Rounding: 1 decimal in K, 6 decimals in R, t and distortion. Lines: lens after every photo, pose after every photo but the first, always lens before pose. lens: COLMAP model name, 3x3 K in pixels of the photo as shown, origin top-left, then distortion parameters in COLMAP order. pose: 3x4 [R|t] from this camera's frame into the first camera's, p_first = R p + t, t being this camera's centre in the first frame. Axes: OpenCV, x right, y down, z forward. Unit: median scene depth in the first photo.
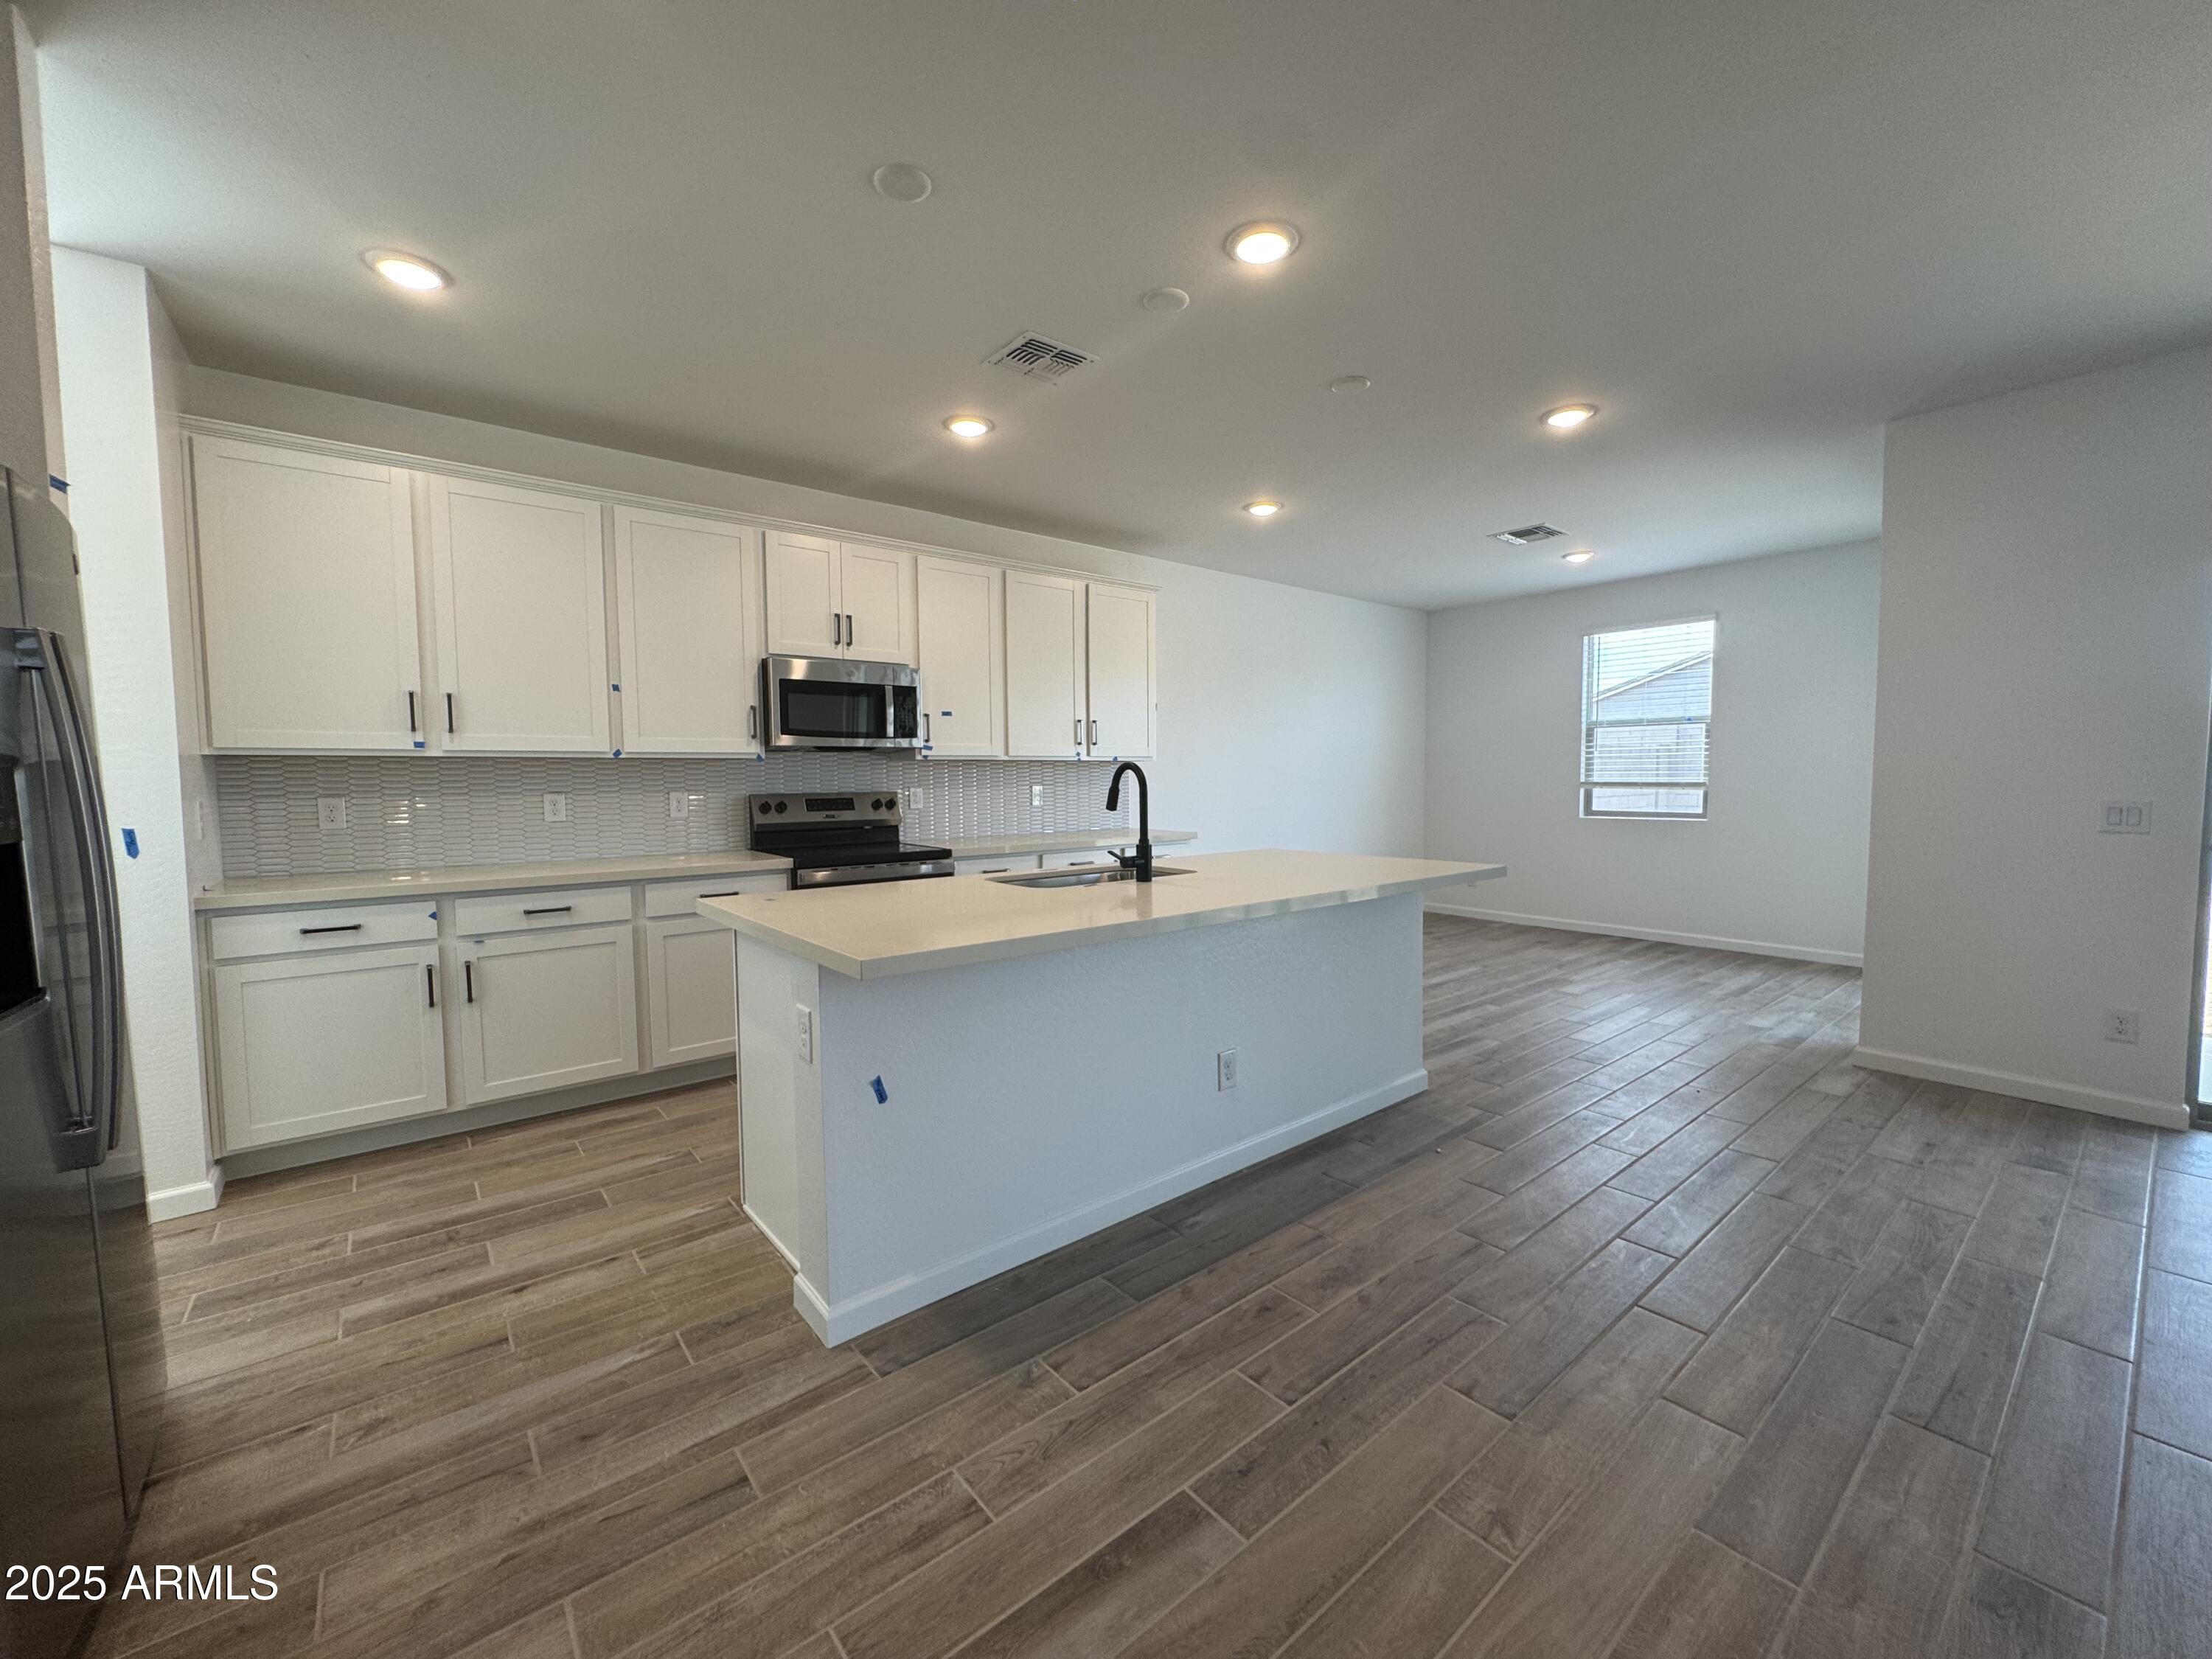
lens RADIAL K [[886.2, 0, 1100.7], [0, 886.2, 836.4], [0, 0, 1]] dist [-0.002563, 0.000255]
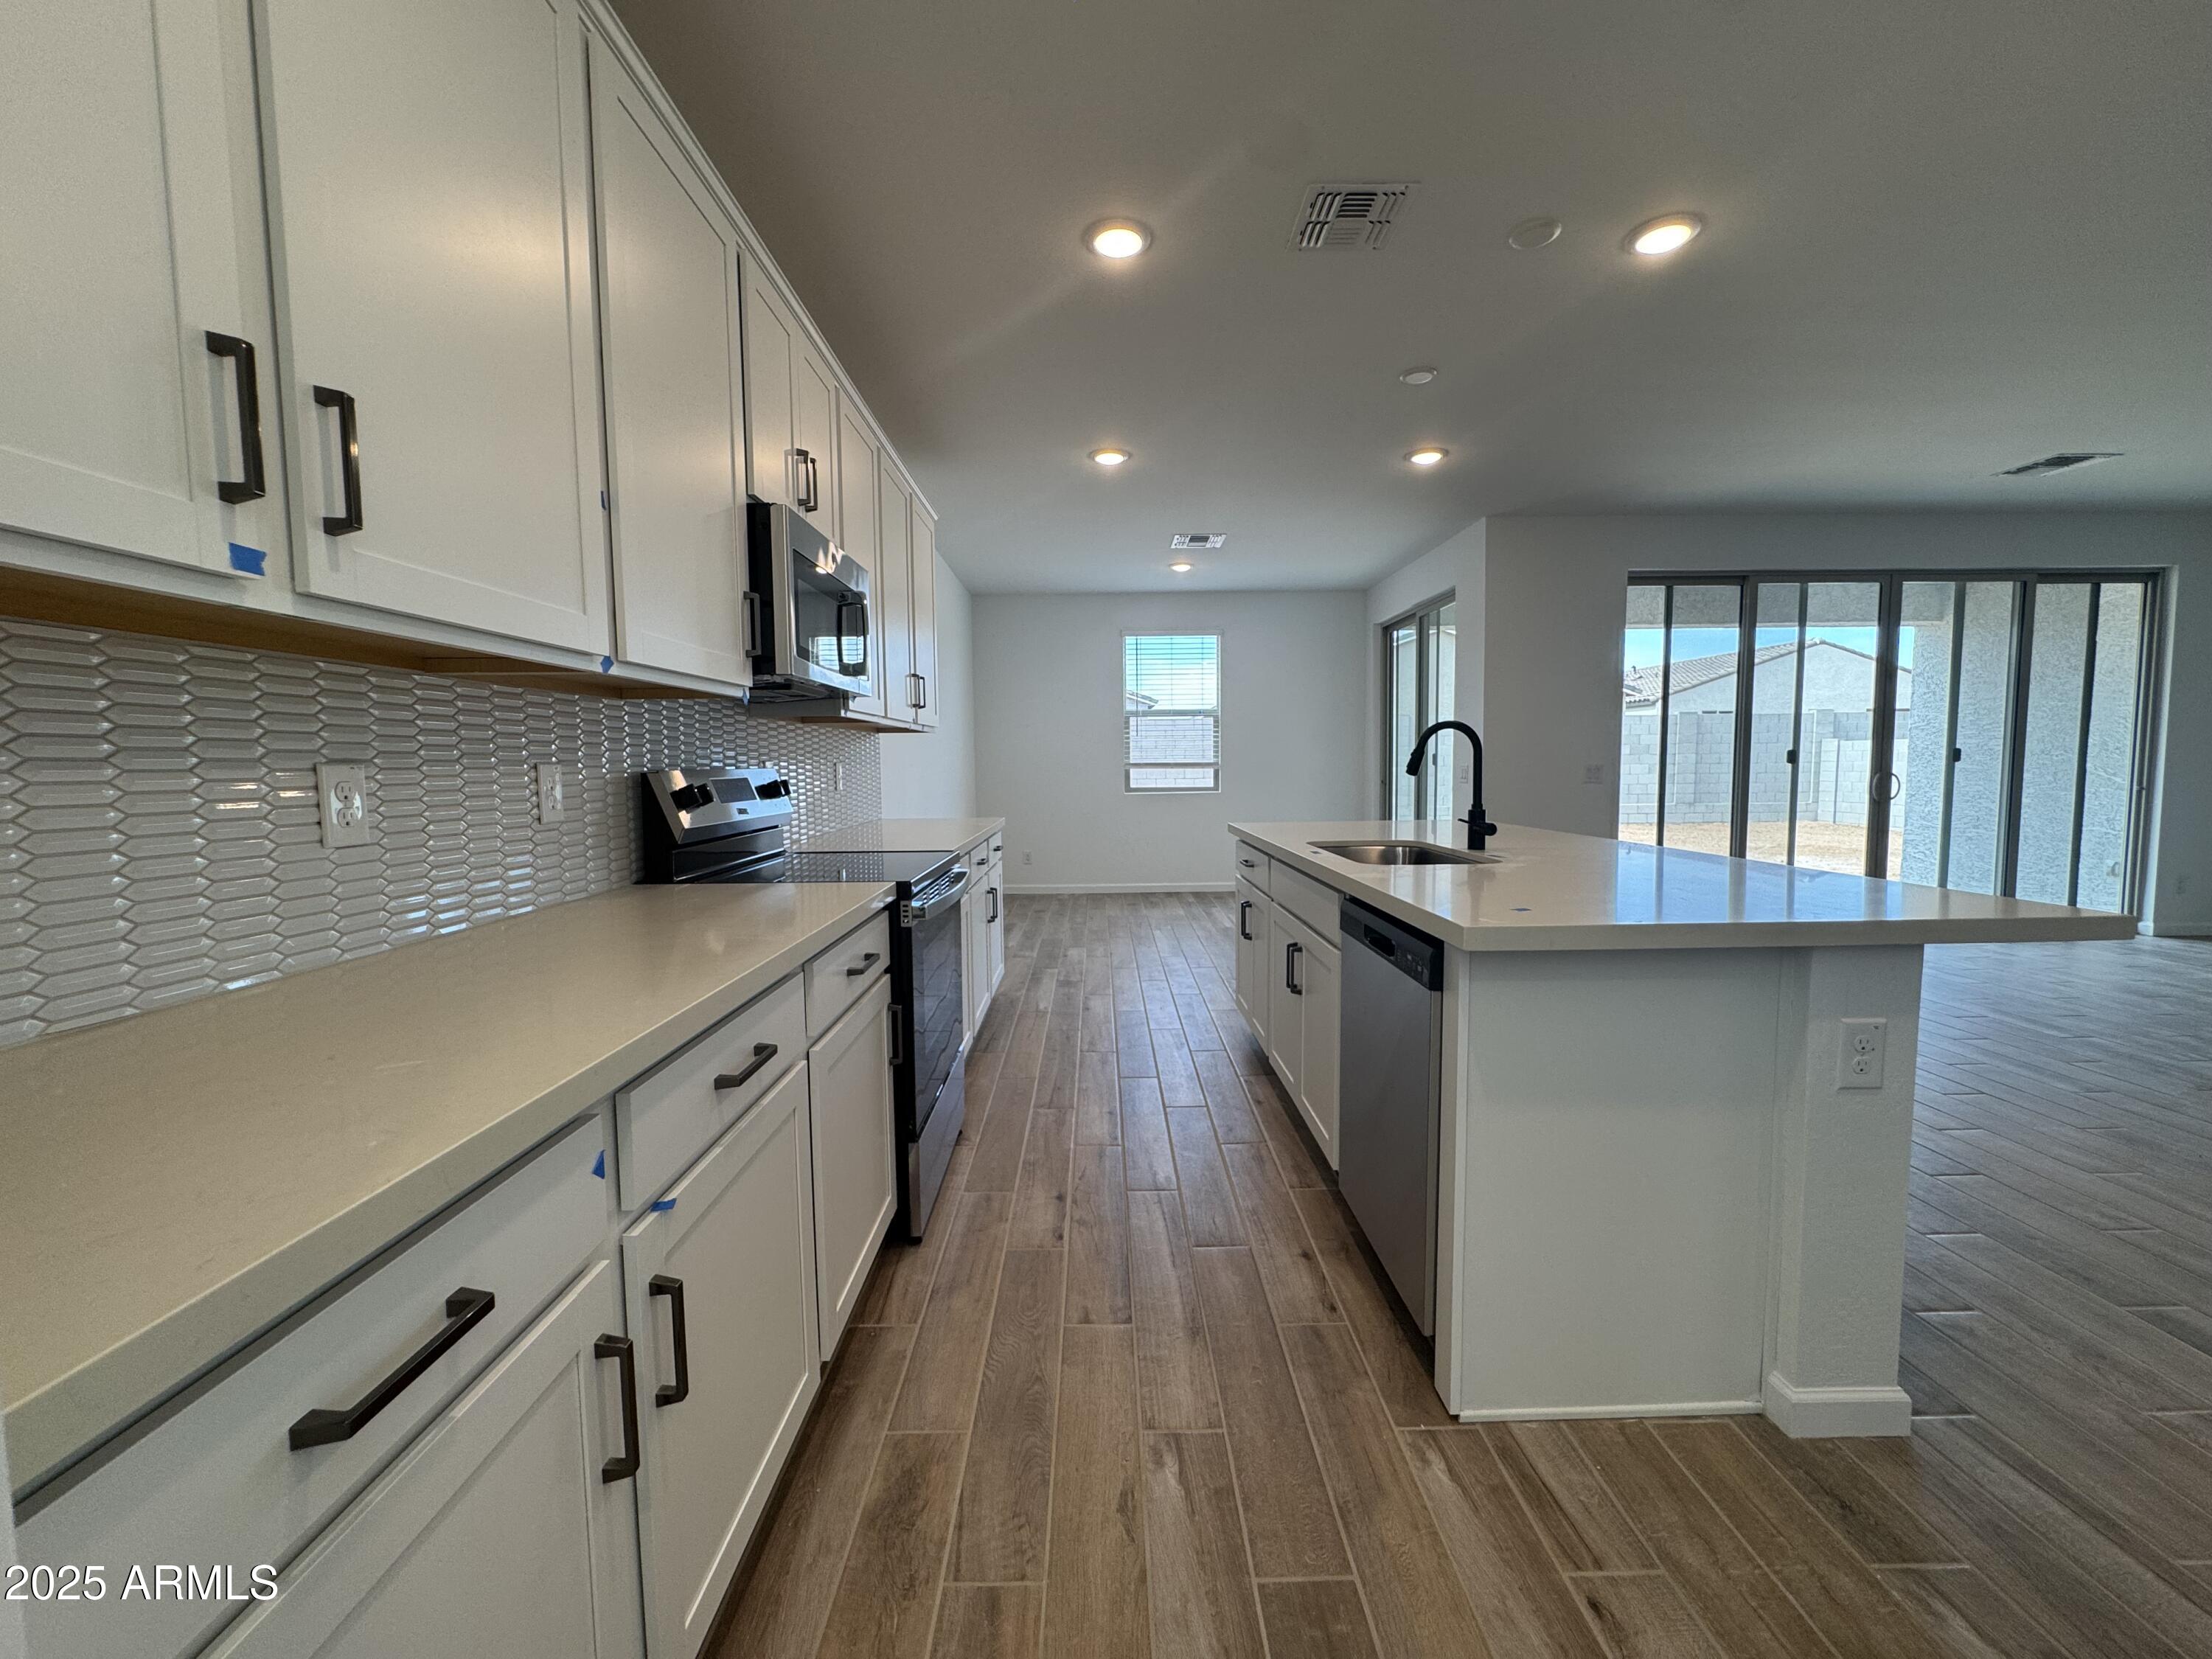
lens RADIAL K [[886.2, 0, 1106.6], [0, 886.2, 825.3], [0, 0, 1]] dist [-0.002563, 0.000255]
pose [[0.615590, -0.054598, 0.786173, -0.642293], [0.059858, 0.997955, 0.022436, -0.013406], [-0.785790, 0.033247, 0.617599, 0.504547]]
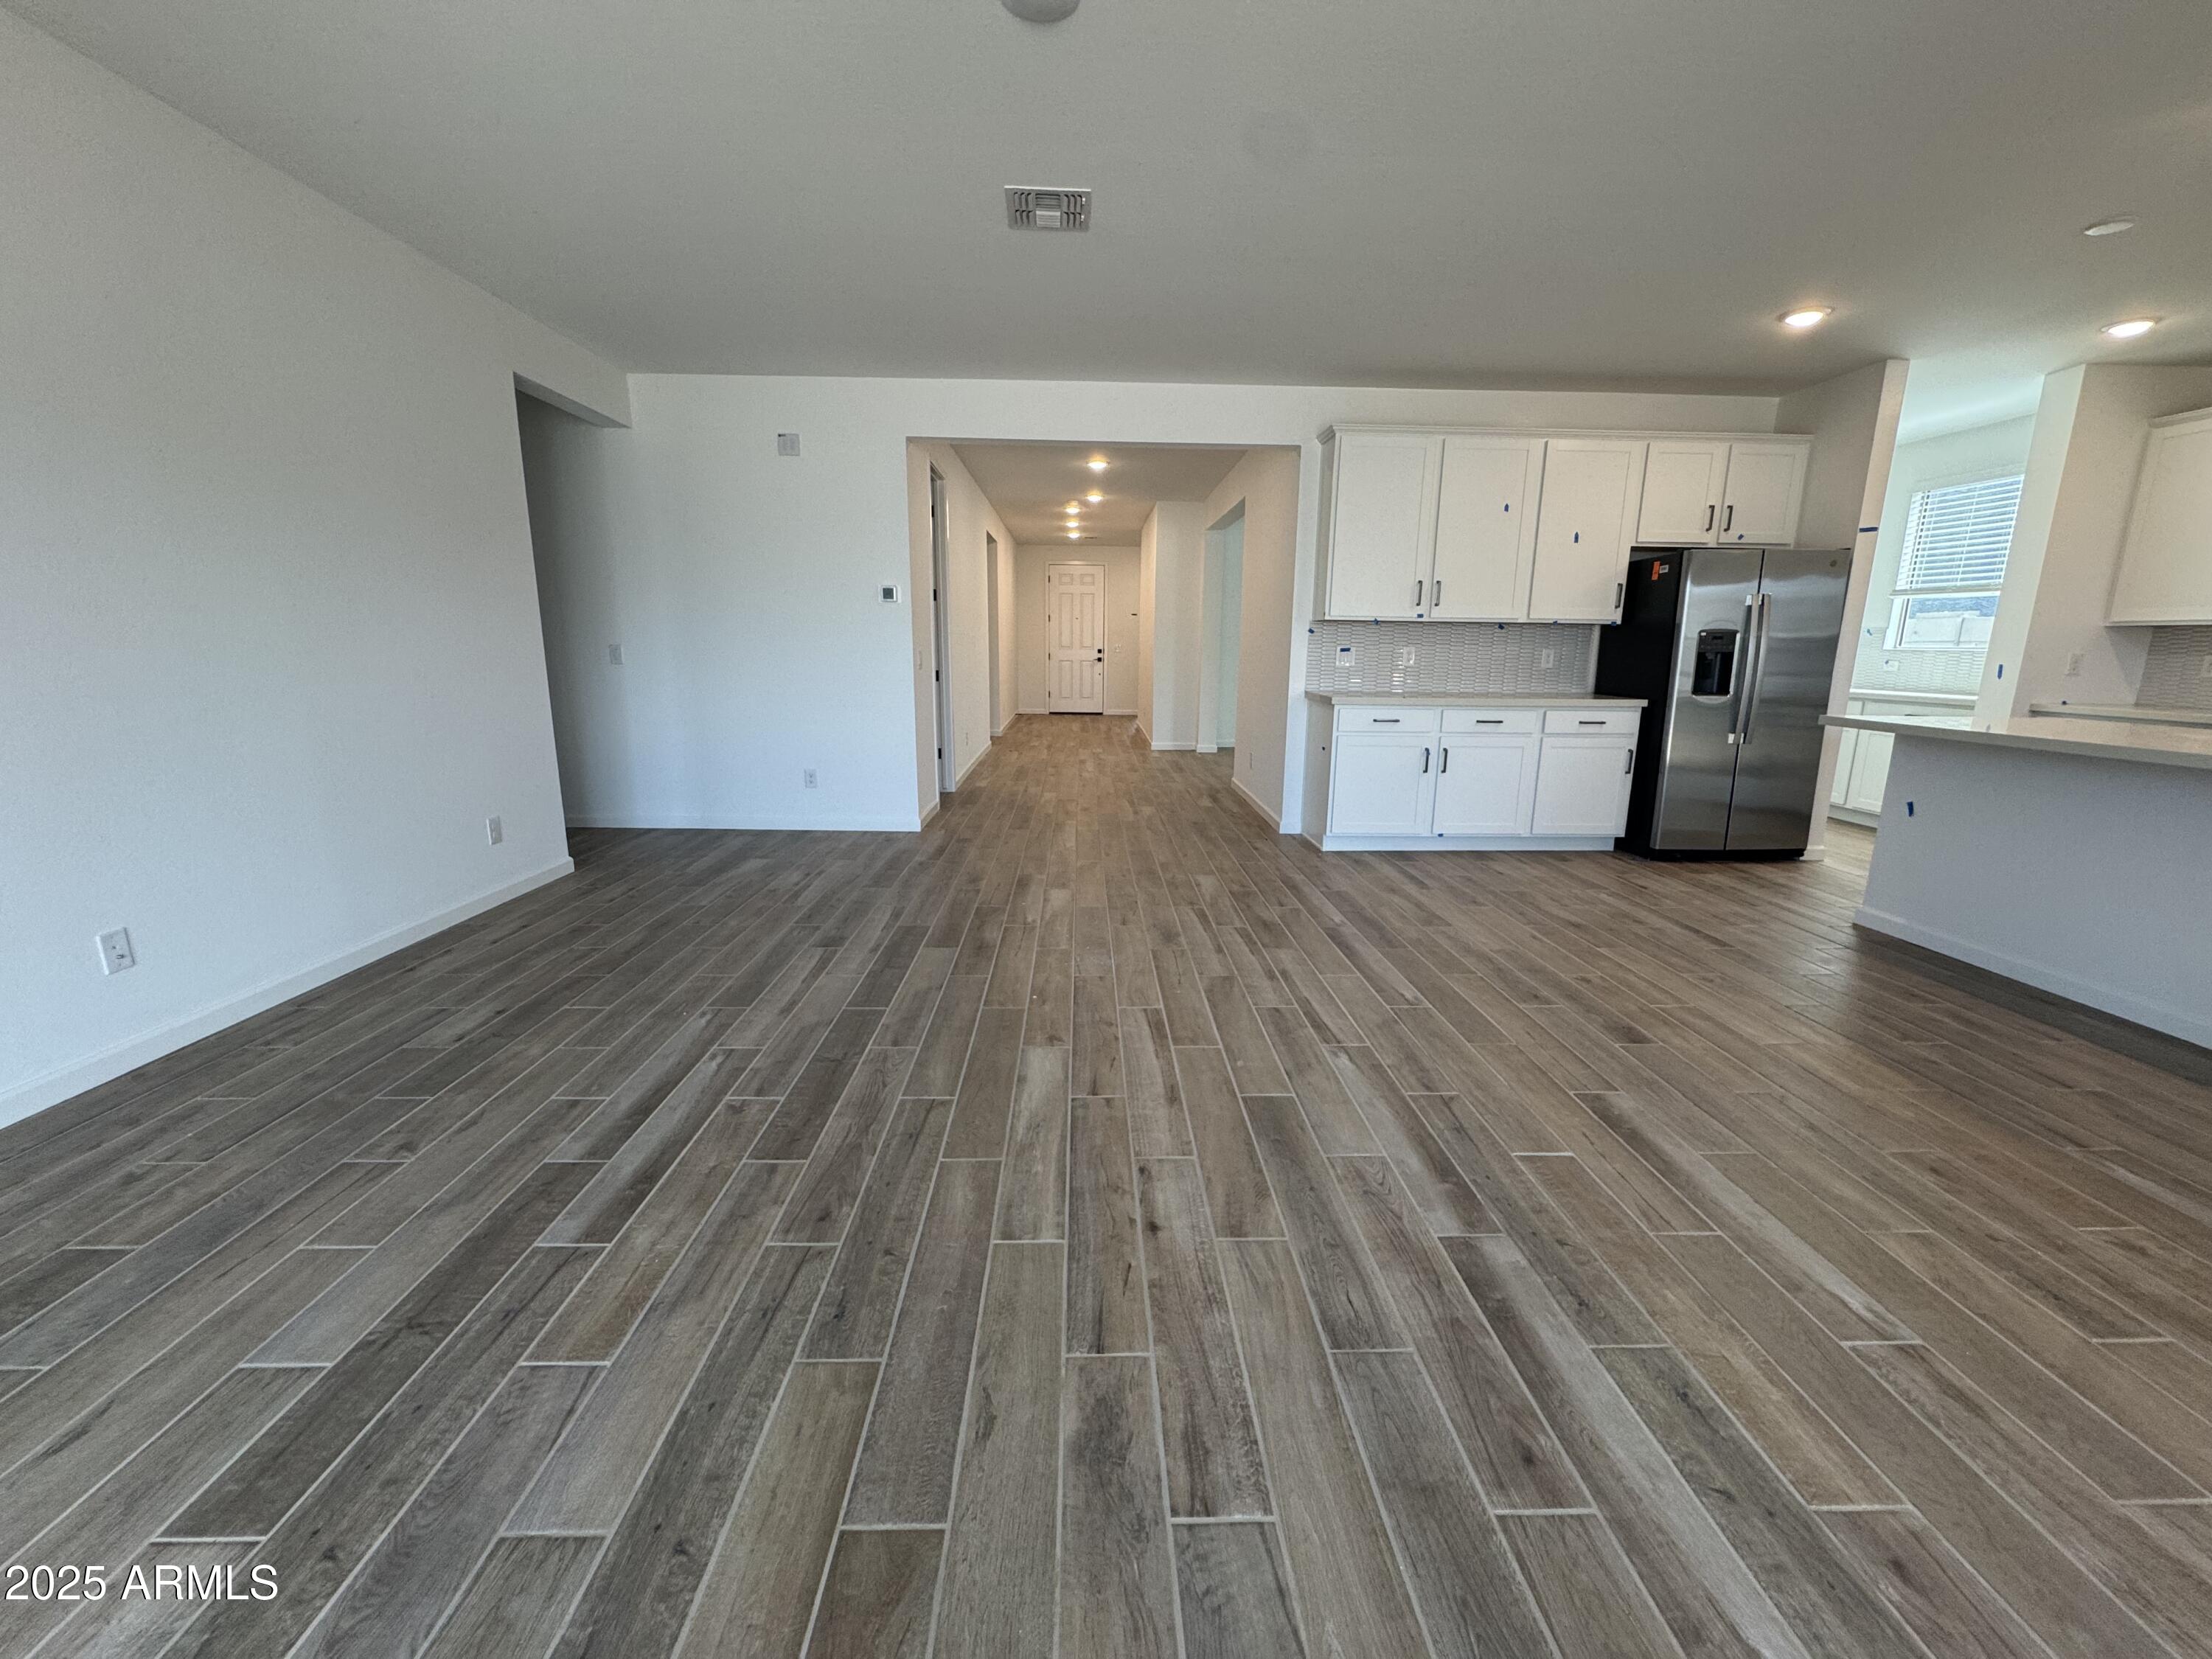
lens RADIAL K [[886.2, 0, 1126.4], [0, 886.2, 826.8], [0, 0, 1]] dist [-0.002563, 0.000255]
pose [[-0.597857, 0.161998, -0.785063, 1.075588], [-0.063537, 0.966708, 0.247867, -0.013388], [0.799081, 0.198069, -0.567660, 0.372673]]
